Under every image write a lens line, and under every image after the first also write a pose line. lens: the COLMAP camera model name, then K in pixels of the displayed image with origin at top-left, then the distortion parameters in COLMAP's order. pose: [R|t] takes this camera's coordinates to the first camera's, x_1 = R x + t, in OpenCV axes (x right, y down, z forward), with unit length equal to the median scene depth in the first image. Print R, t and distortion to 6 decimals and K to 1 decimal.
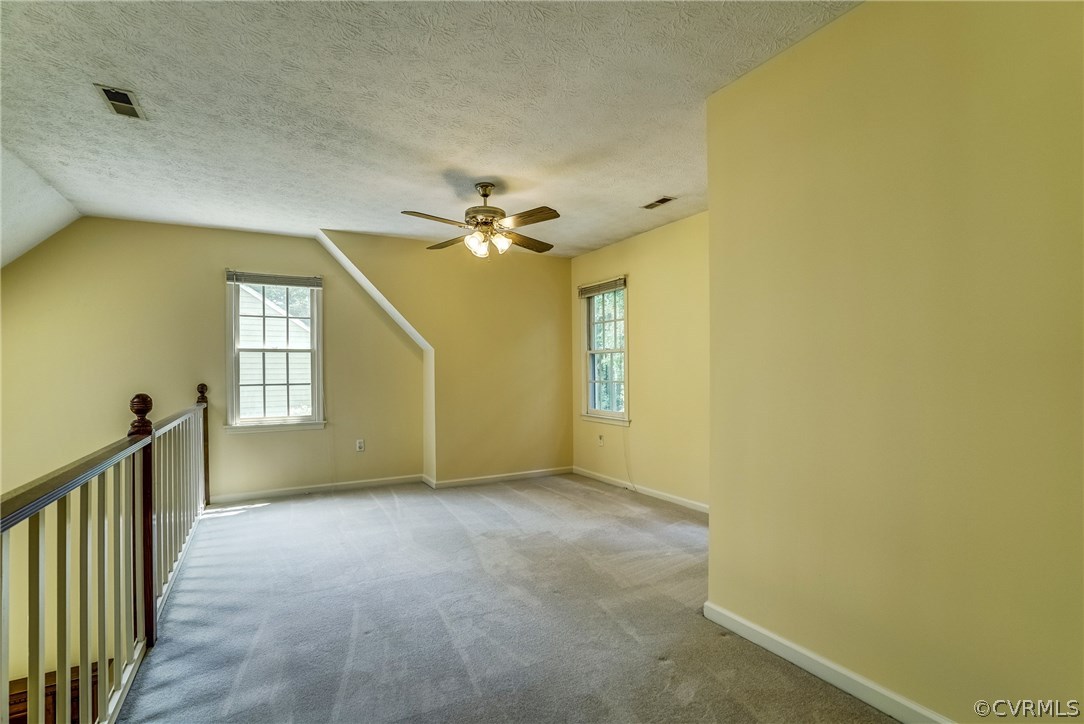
lens RADIAL K [[502.1, 0, 548.1], [0, 502.1, 364.0], [0, 0, 1]] dist [-0.045225, 0.016086]
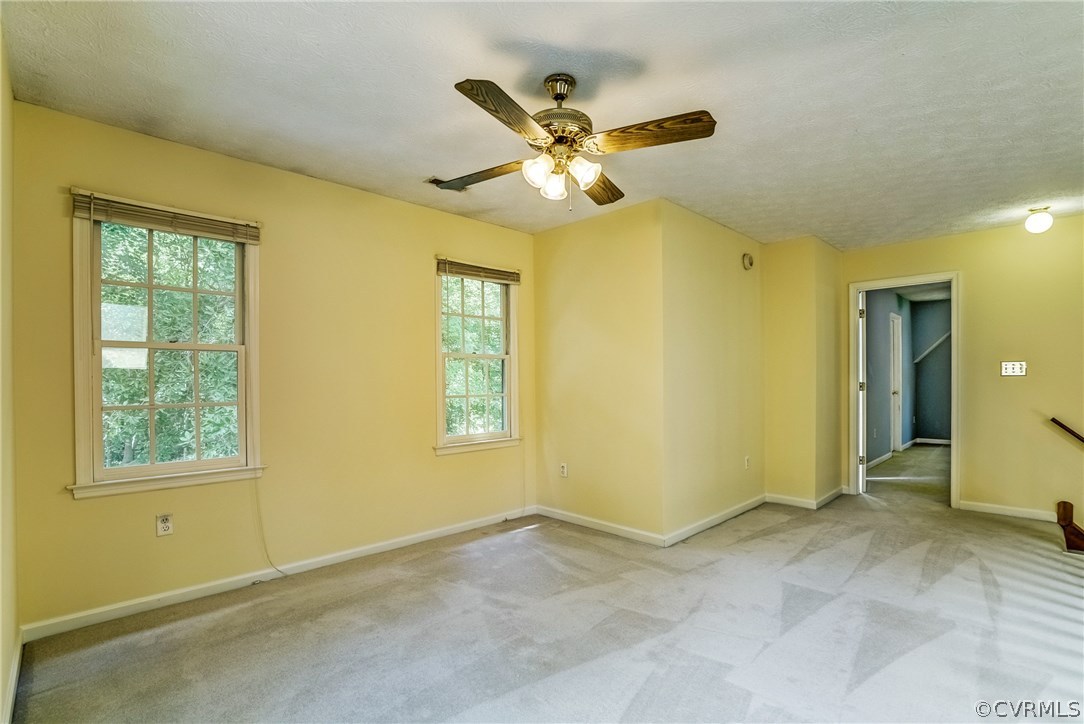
lens RADIAL K [[502.1, 0, 548.1], [0, 502.1, 364.0], [0, 0, 1]] dist [-0.045225, 0.016086]
pose [[-0.251538, 0.048138, 0.966650, -0.438391], [0.001394, 0.998779, -0.049376, 0.018788], [-0.967846, -0.011072, -0.251298, 0.719450]]
